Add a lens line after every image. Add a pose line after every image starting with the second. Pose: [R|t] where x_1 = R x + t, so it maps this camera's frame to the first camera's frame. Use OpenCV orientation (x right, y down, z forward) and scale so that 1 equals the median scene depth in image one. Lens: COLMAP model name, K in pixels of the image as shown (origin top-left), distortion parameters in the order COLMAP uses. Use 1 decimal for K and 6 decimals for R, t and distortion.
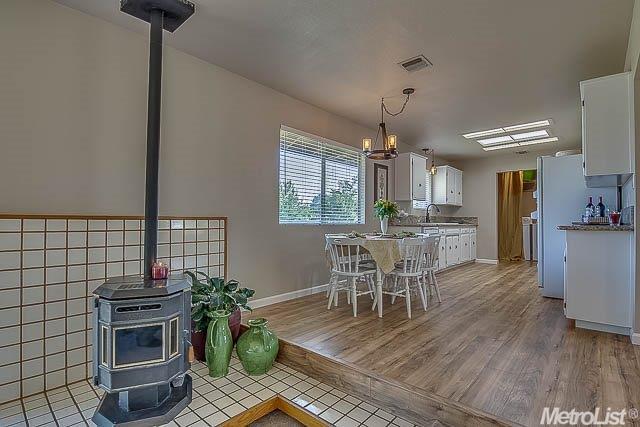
lens RADIAL K [[314.4, 0, 320.0], [0, 314.4, 213.5], [0, 0, 1]] dist [-0.020182, -0.006139]
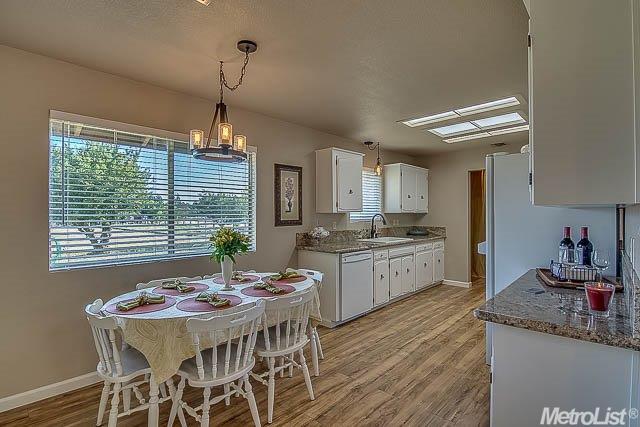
lens RADIAL K [[314.4, 0, 320.0], [0, 314.4, 213.5], [0, 0, 1]] dist [-0.020182, -0.006139]
pose [[0.999661, -0.010566, -0.023812, 0.276560], [0.011060, 0.999724, 0.020735, -0.058123], [0.023587, -0.020991, 0.999501, 0.268911]]
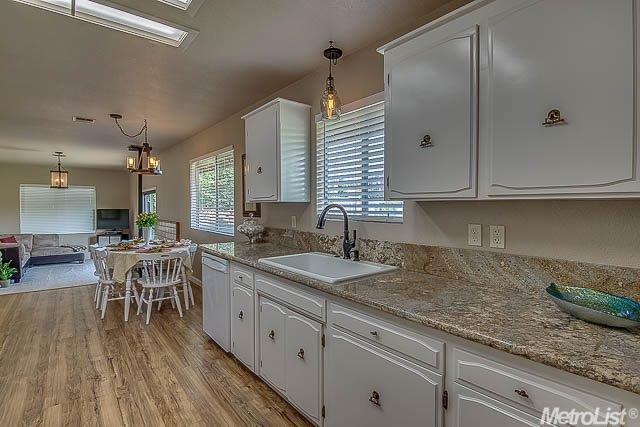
lens RADIAL K [[314.4, 0, 320.0], [0, 314.4, 213.5], [0, 0, 1]] dist [-0.020182, -0.006139]
pose [[-0.151695, 0.019512, -0.988235, 0.807784], [0.017192, 0.999706, 0.017100, -0.032717], [0.988278, -0.014396, -0.151986, 1.195515]]
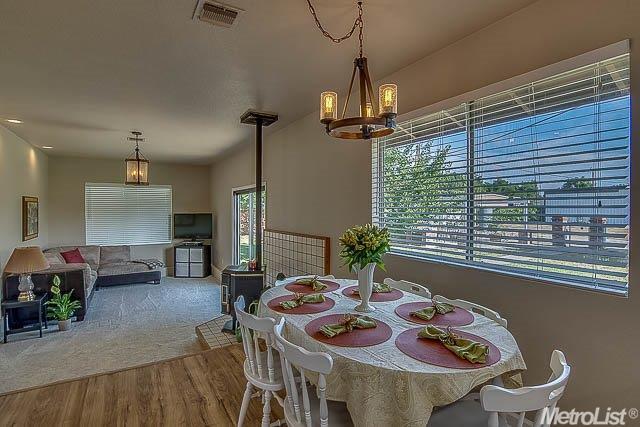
lens RADIAL K [[327.7, 0, 320.0], [0, 327.7, 213.5], [0, 0, 1]] dist [-0.024346, -0.001600]
pose [[-0.298210, 0.012623, -0.954417, 0.458667], [0.021095, 0.999755, 0.006631, -0.045983], [0.954267, -0.018156, -0.298403, 0.738970]]
